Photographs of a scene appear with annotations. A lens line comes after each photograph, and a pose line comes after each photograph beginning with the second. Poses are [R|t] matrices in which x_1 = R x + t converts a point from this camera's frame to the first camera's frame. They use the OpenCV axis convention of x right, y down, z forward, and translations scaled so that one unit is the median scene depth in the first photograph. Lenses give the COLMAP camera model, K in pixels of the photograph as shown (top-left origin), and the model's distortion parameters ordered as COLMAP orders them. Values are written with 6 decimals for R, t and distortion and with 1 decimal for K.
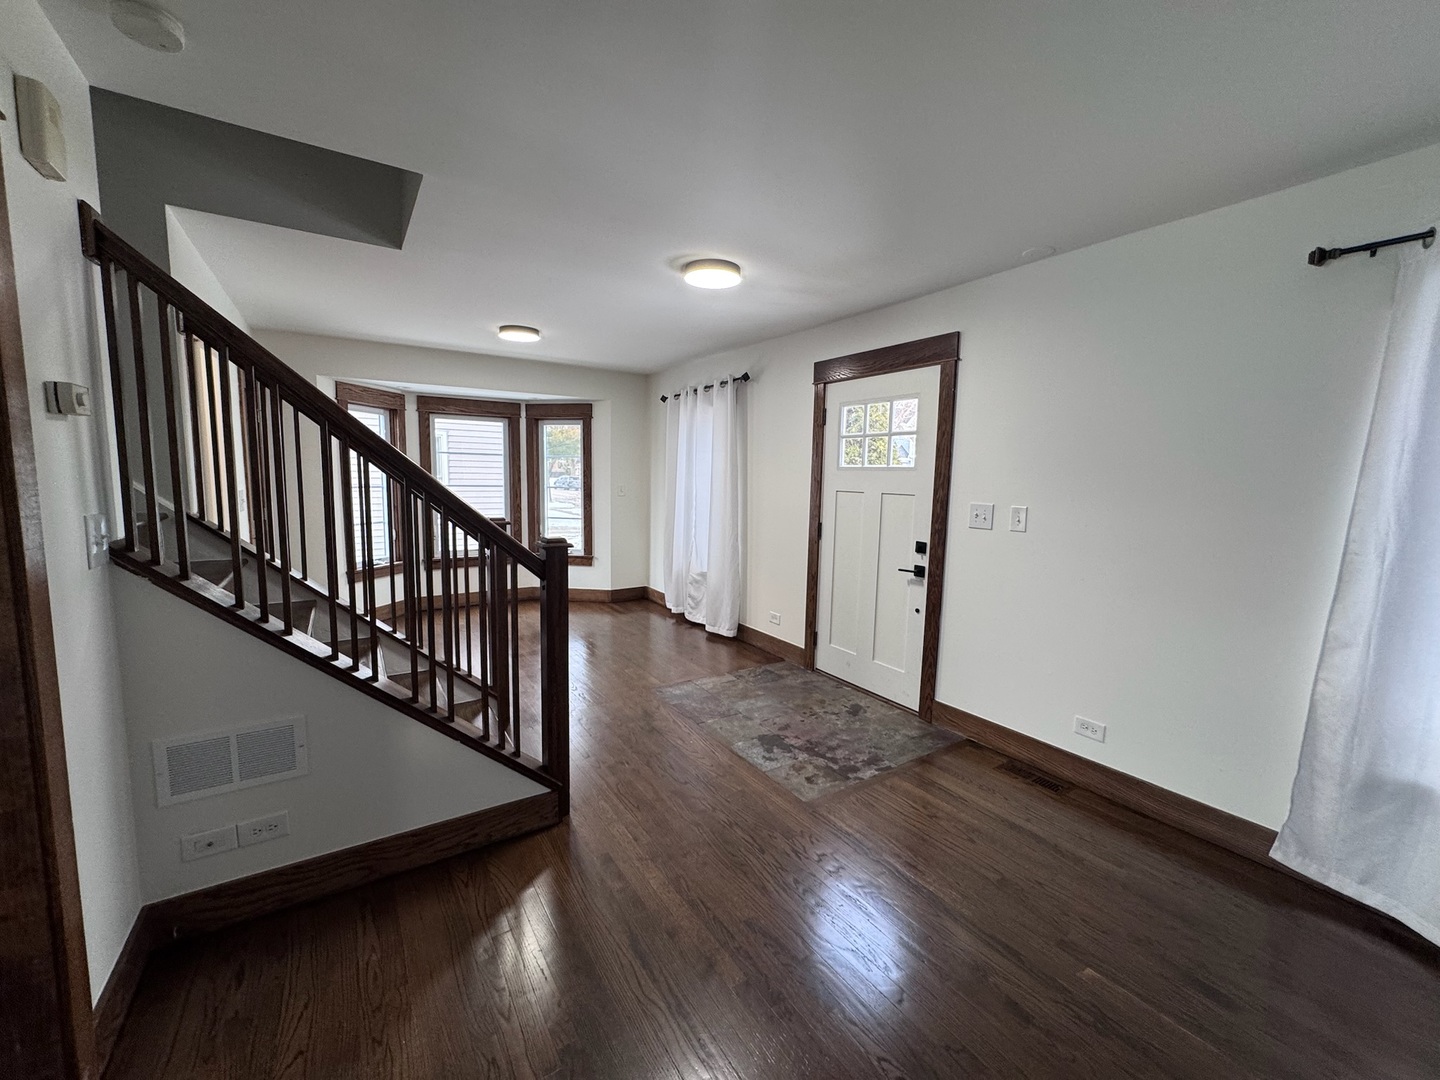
lens RADIAL K [[574.0, 0, 718.1], [0, 574.0, 539.6], [0, 0, 1]] dist [-0.002029, 0.000041]
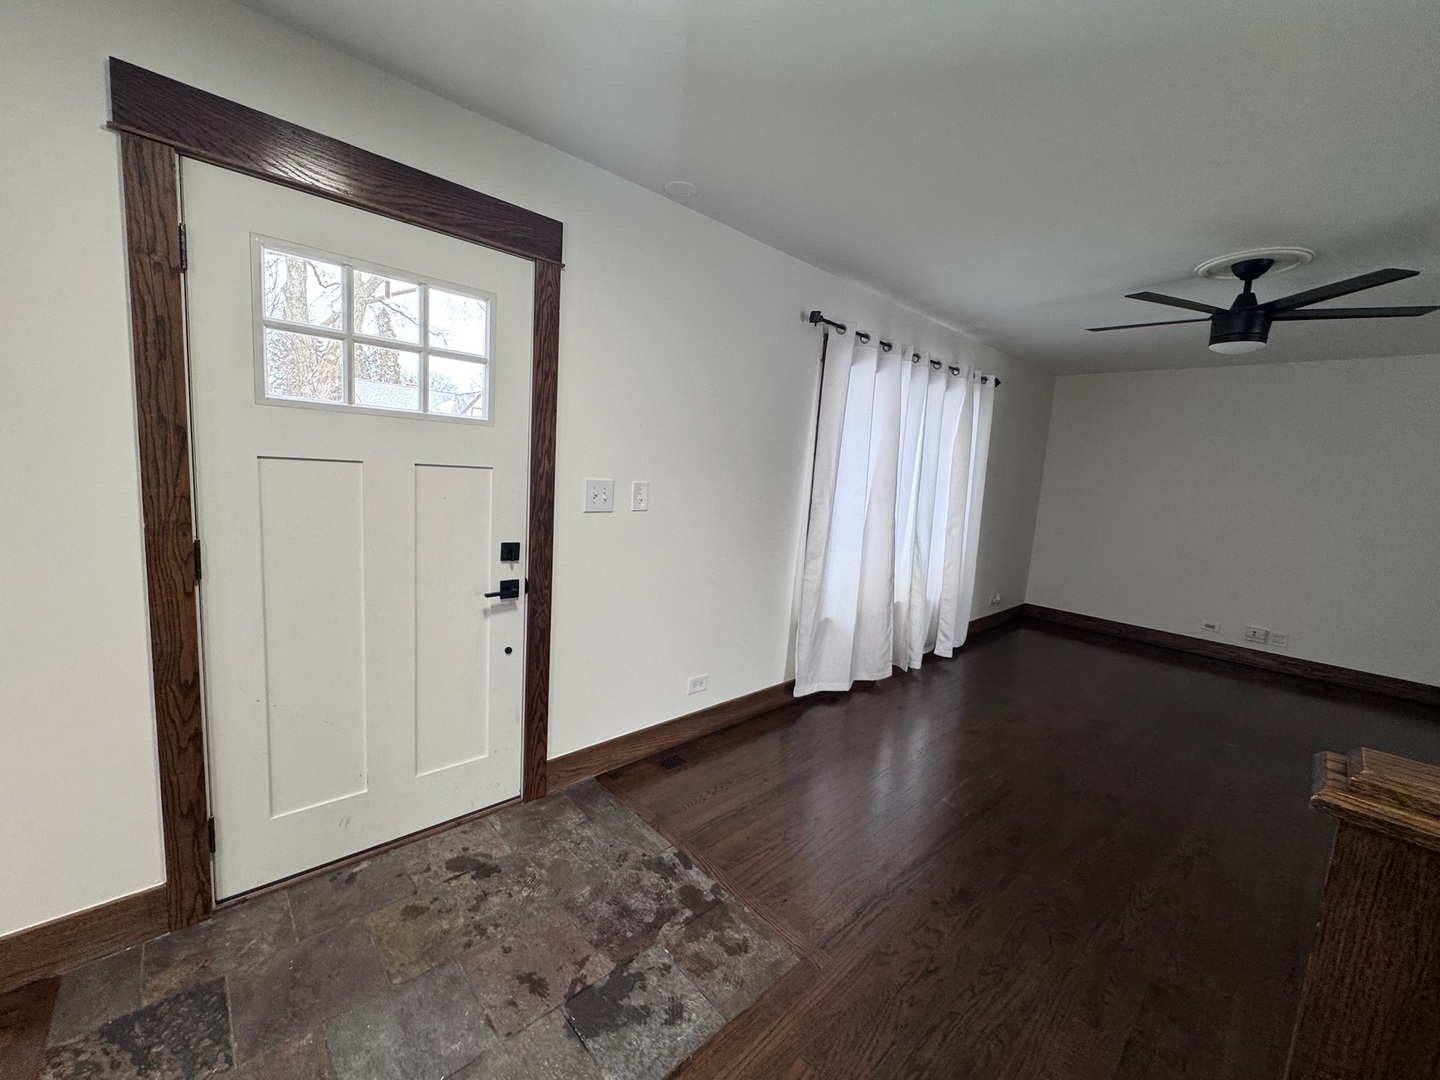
lens RADIAL K [[574.0, 0, 718.1], [0, 574.0, 539.6], [0, 0, 1]] dist [-0.002029, 0.000041]
pose [[-0.170800, -0.156764, 0.972755, -0.301582], [0.043076, 0.985130, 0.166322, -0.096225], [-0.984364, 0.070310, -0.161508, 0.895916]]
